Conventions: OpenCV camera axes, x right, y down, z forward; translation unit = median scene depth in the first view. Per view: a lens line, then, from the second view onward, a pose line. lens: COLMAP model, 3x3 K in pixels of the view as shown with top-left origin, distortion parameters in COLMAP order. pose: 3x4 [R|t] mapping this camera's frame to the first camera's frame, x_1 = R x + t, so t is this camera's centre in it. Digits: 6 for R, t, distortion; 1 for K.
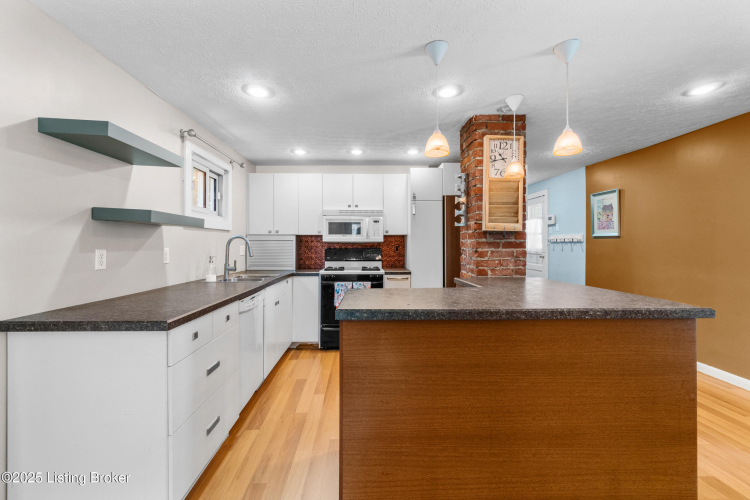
lens RADIAL K [[329.9, 0, 374.6], [0, 329.9, 246.1], [0, 0, 1]] dist [-0.004281, 0.000739]
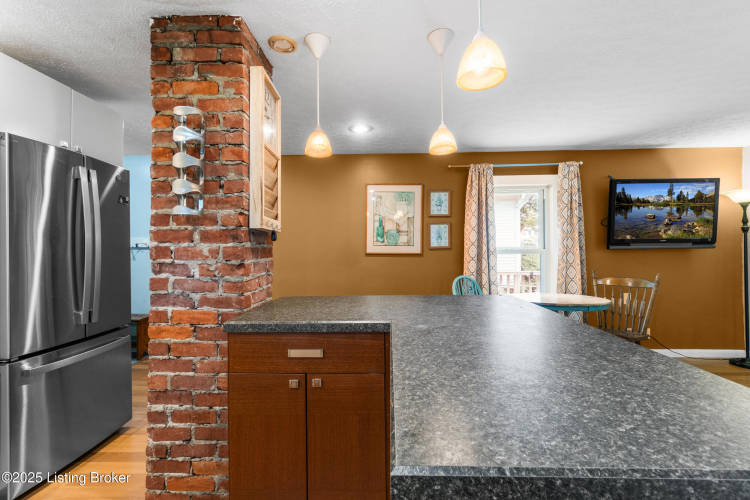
lens RADIAL K [[329.9, 0, 372.2], [0, 329.9, 244.0], [0, 0, 1]] dist [-0.004281, 0.000739]
pose [[0.073496, 0.011507, 0.997229, -0.158148], [0.009148, 0.999884, -0.012211, -0.007871], [-0.997254, 0.010020, 0.073382, 0.532601]]
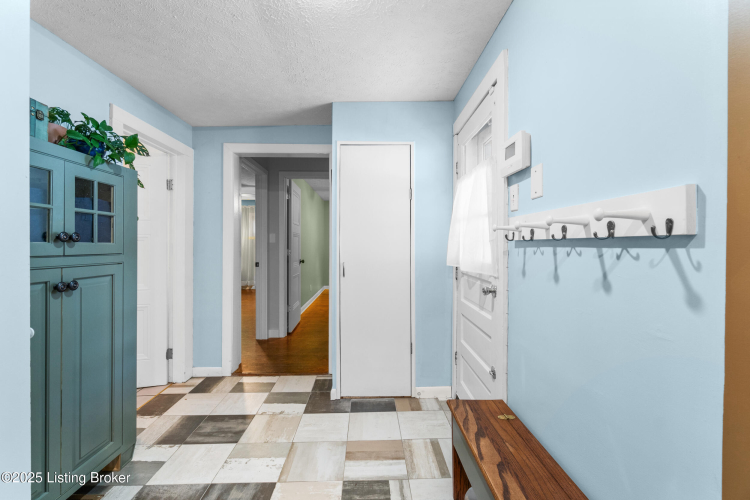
lens RADIAL K [[329.9, 0, 380.9], [0, 329.9, 247.0], [0, 0, 1]] dist [-0.004281, 0.000739]
pose [[0.999992, 0.003146, 0.002403, 0.633340], [-0.003136, 0.999987, -0.003990, -0.009524], [-0.002416, 0.003983, 0.999989, 1.092083]]
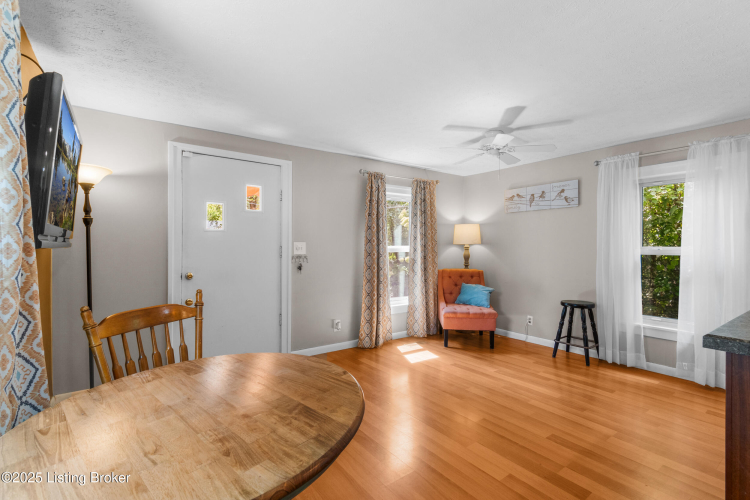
lens RADIAL K [[329.9, 0, 365.7], [0, 329.9, 248.2], [0, 0, 1]] dist [-0.004281, 0.000739]
pose [[-0.834230, 0.005119, -0.551393, 0.721031], [0.002519, 0.999982, 0.005472, -0.001038], [0.551411, 0.003176, -0.834228, 0.411652]]
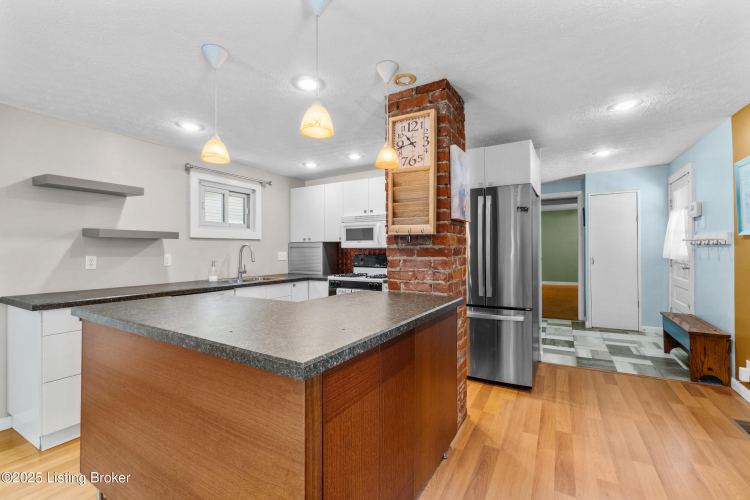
lens RADIAL K [[329.9, 0, 373.1], [0, 329.9, 249.8], [0, 0, 1]] dist [-0.004281, 0.000739]
pose [[0.845104, -0.003656, -0.534589, 0.517764], [0.002502, 0.999993, -0.002882, -0.005183], [0.534596, 0.001098, 0.845107, 0.200590]]
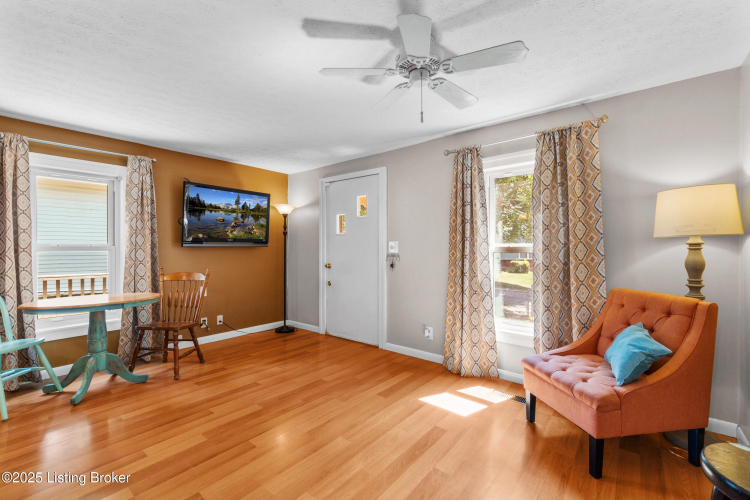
lens RADIAL K [[329.9, 0, 376.3], [0, 329.9, 254.1], [0, 0, 1]] dist [-0.004281, 0.000739]
pose [[-0.754357, -0.007525, 0.656421, -0.275217], [0.002305, 0.999898, 0.014110, 0.010787], [-0.656460, 0.012157, -0.754262, 0.297222]]
